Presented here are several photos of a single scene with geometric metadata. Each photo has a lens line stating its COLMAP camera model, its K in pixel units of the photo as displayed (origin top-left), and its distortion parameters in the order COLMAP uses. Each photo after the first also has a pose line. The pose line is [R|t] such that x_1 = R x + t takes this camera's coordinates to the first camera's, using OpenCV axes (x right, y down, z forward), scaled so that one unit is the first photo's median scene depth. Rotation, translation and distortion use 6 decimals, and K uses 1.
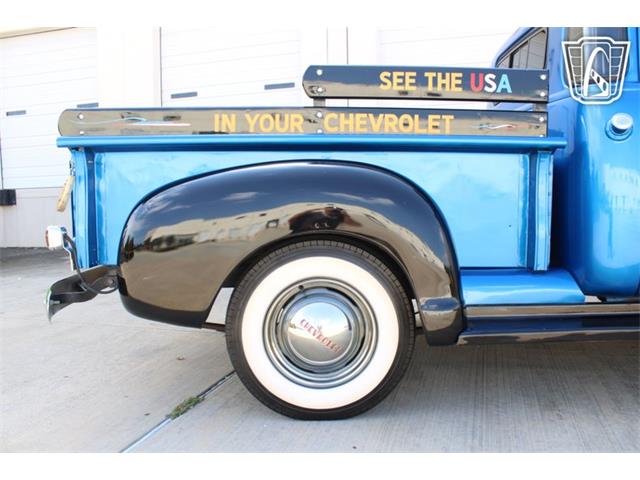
lens RADIAL K [[536.4, 0, 324.1], [0, 536.4, 244.9], [0, 0, 1]] dist [-0.170288, 0.152146]
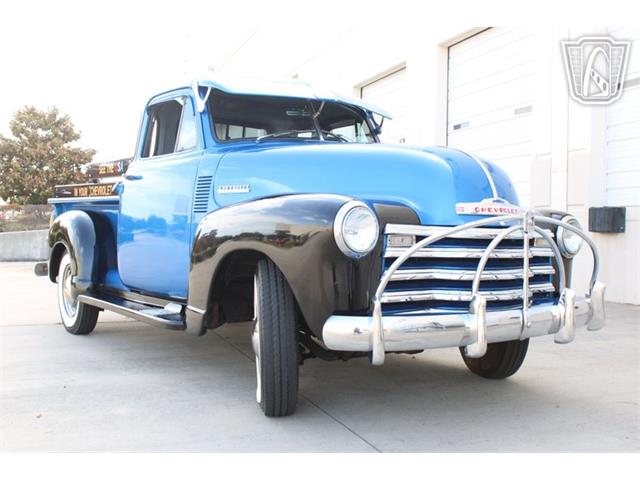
lens RADIAL K [[678.7, 0, 320.0], [0, 678.7, 240.0], [0, 0, 1]] dist [-0.150515, 0.218112]
pose [[0.602953, 0.036338, -0.796949, 2.621434], [-0.092102, 0.995453, -0.024293, -0.059612], [0.792443, 0.088049, 0.603558, 0.156041]]
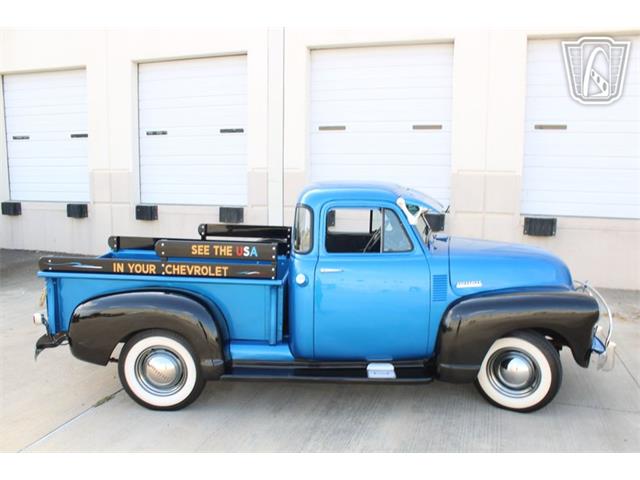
lens RADIAL K [[536.4, 0, 324.1], [0, 536.4, 244.9], [0, 0, 1]] dist [-0.170288, 0.152146]
pose [[0.999612, 0.026043, -0.009871, 0.627024], [-0.025460, 0.998150, 0.055204, -0.450490], [0.011290, -0.054931, 0.998426, -1.013680]]
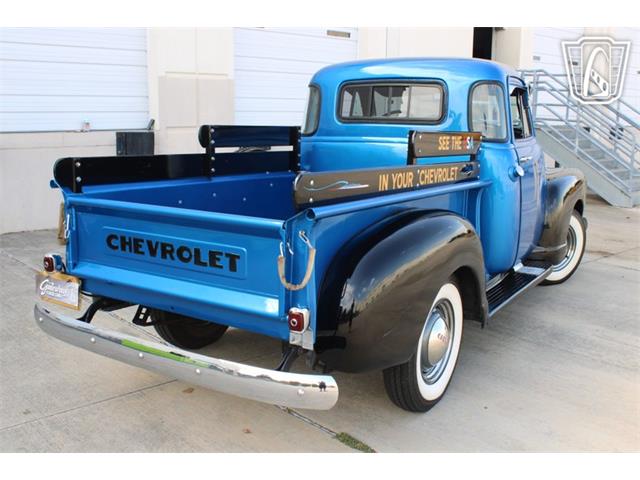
lens RADIAL K [[673.2, 0, 325.8], [0, 673.2, 241.4], [0, 0, 1]] dist [-0.126844, 0.118702]
pose [[0.524011, -0.139378, 0.840230, -1.457783], [0.050969, 0.989883, 0.132416, -0.301601], [-0.850185, -0.026562, 0.525813, 0.356687]]
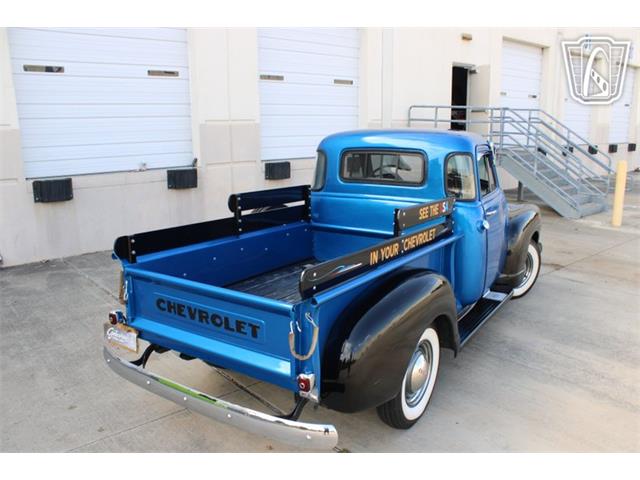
lens RADIAL K [[536.4, 0, 324.1], [0, 536.4, 244.9], [0, 0, 1]] dist [-0.170288, 0.152146]
pose [[0.543275, -0.173851, 0.821357, -1.410037], [0.069016, 0.984262, 0.162682, -0.502550], [-0.836713, -0.031695, 0.546723, 0.341487]]
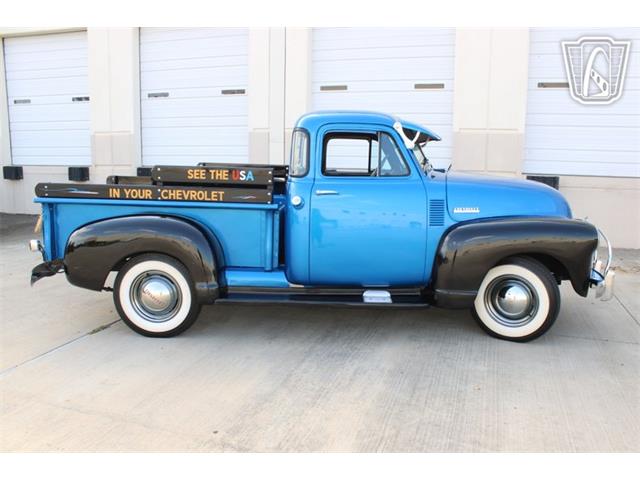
lens RADIAL K [[536.4, 0, 324.1], [0, 536.4, 244.9], [0, 0, 1]] dist [-0.170288, 0.152146]
pose [[0.999337, 0.032317, -0.016780, 0.663468], [-0.030822, 0.996093, 0.082753, -0.222893], [0.019389, -0.082181, 0.996429, -1.017536]]
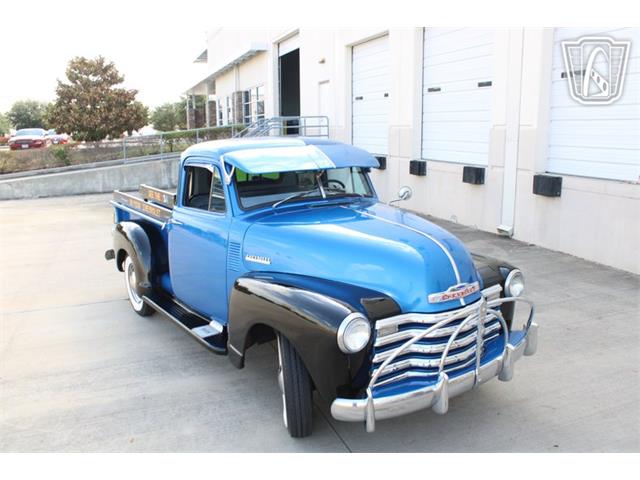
lens RADIAL K [[536.4, 0, 324.1], [0, 536.4, 244.9], [0, 0, 1]] dist [-0.170288, 0.152146]
pose [[0.608701, 0.179419, -0.772847, 2.603577], [-0.065263, 0.982117, 0.176600, -0.565896], [0.790711, -0.057059, 0.609525, 0.109067]]
